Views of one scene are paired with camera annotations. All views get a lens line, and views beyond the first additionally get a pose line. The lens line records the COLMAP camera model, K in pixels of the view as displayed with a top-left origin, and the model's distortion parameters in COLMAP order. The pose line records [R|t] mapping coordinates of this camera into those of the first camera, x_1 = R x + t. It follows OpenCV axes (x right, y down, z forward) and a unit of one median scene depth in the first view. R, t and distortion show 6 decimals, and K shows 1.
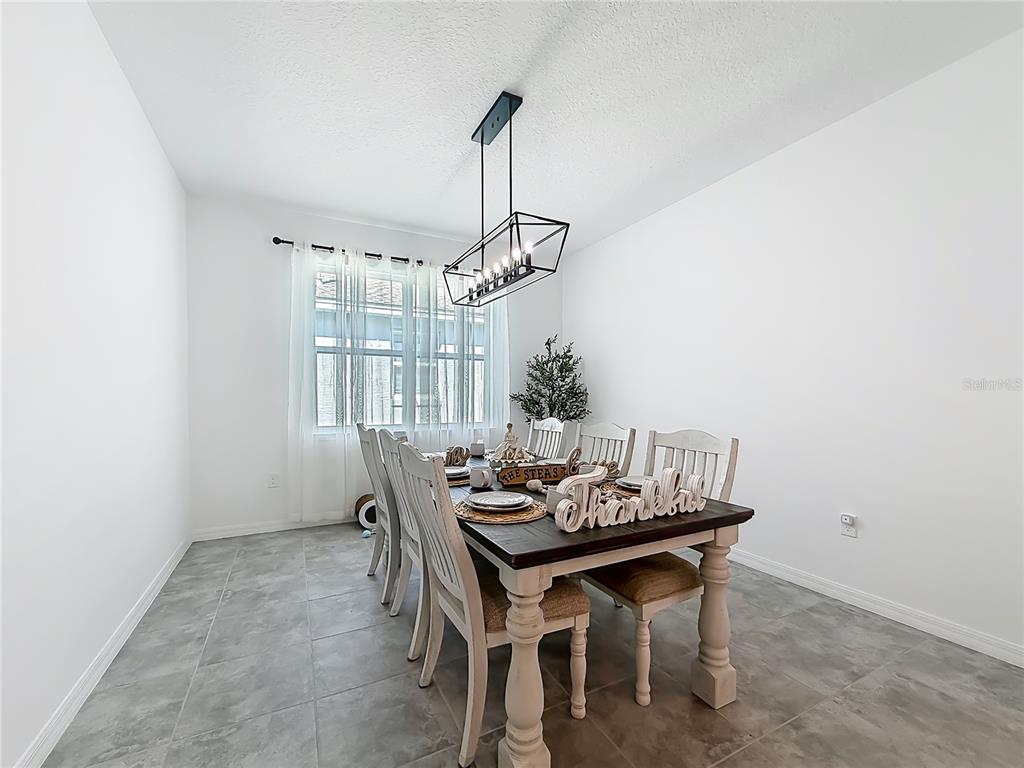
lens RADIAL K [[429.5, 0, 512.6], [0, 429.5, 396.2], [0, 0, 1]] dist [-0.000851, -0.000317]
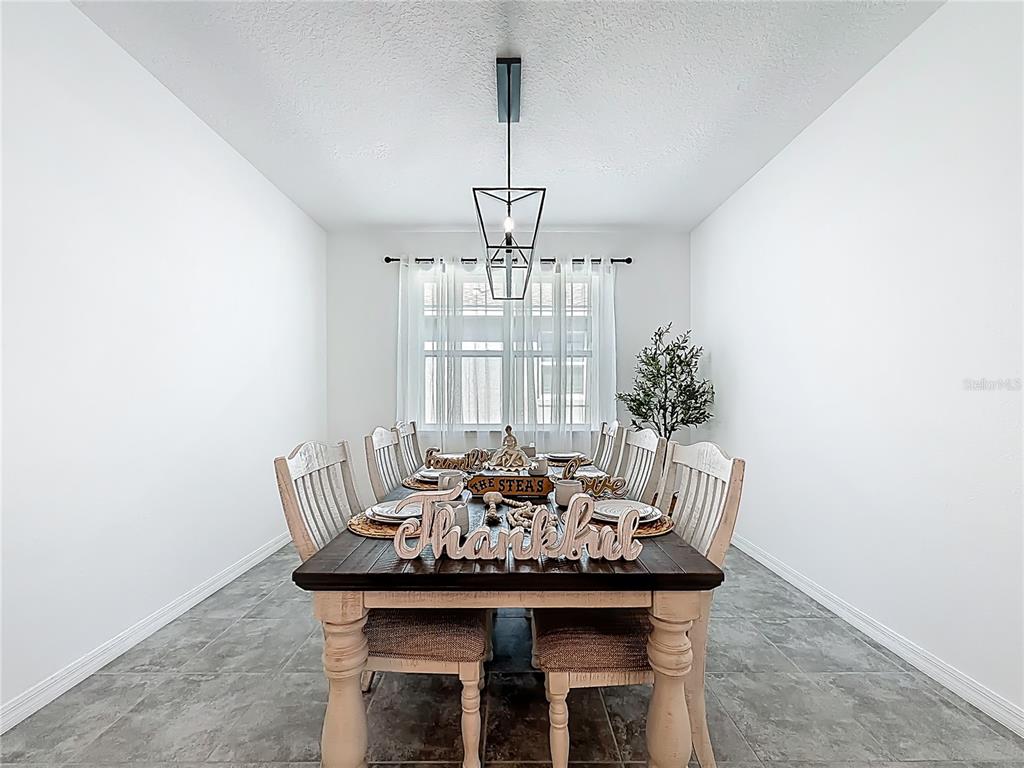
lens RADIAL K [[430.1, 0, 511.2], [0, 430.1, 395.7], [0, 0, 1]] dist [0.001114, 0.000255]
pose [[0.890166, -0.001774, -0.455632, 0.343398], [0.001425, 0.999998, -0.001110, 0.000956], [0.455634, 0.000339, 0.890167, 0.173457]]
